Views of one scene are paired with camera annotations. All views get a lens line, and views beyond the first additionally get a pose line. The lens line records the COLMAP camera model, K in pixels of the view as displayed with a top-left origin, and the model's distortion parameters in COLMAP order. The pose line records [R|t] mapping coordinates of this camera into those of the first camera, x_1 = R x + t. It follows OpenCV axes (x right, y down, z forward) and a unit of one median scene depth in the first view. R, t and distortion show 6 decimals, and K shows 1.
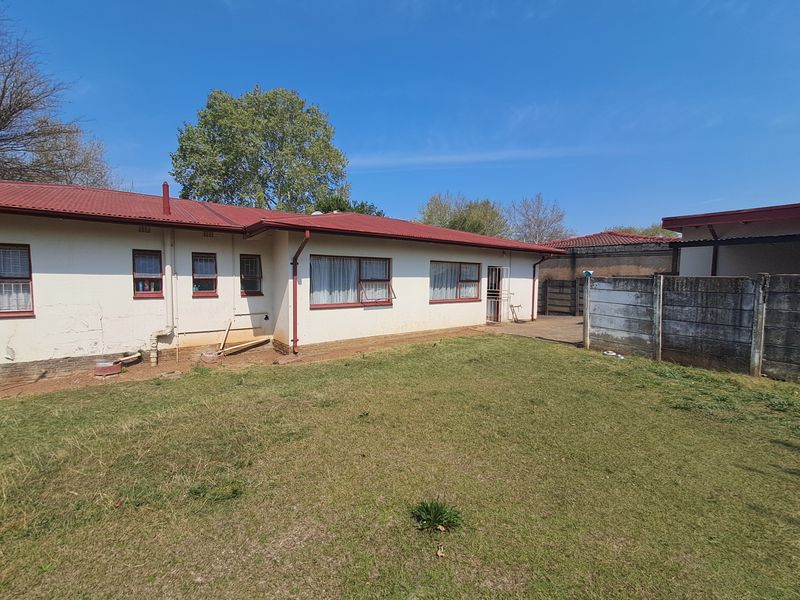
lens RADIAL K [[367.9, 0, 401.8], [0, 367.9, 299.6], [0, 0, 1]] dist [0.002597, -0.004322]
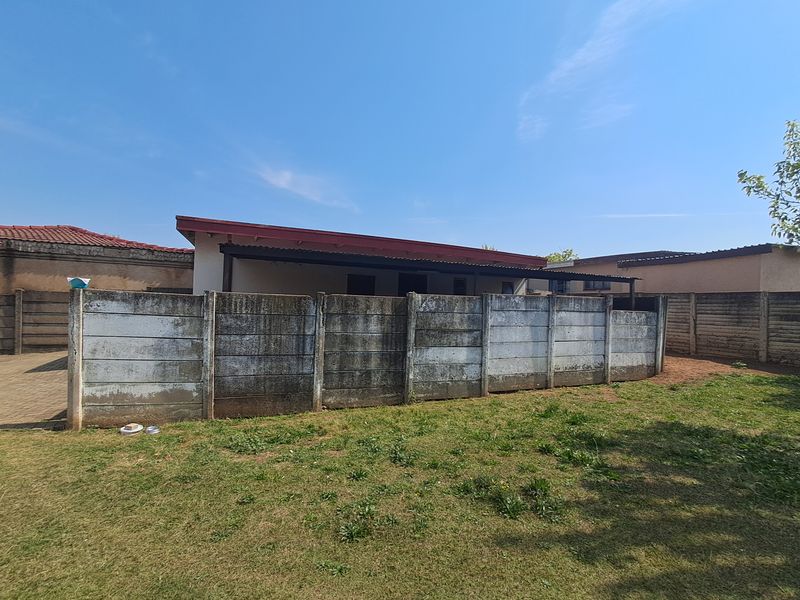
lens RADIAL K [[367.9, 0, 401.8], [0, 367.9, 299.6], [0, 0, 1]] dist [0.002597, -0.004322]
pose [[0.277562, 0.011656, 0.960637, 0.151289], [0.031632, 0.999273, -0.021264, -0.024408], [-0.960187, 0.036289, 0.276991, 0.471650]]
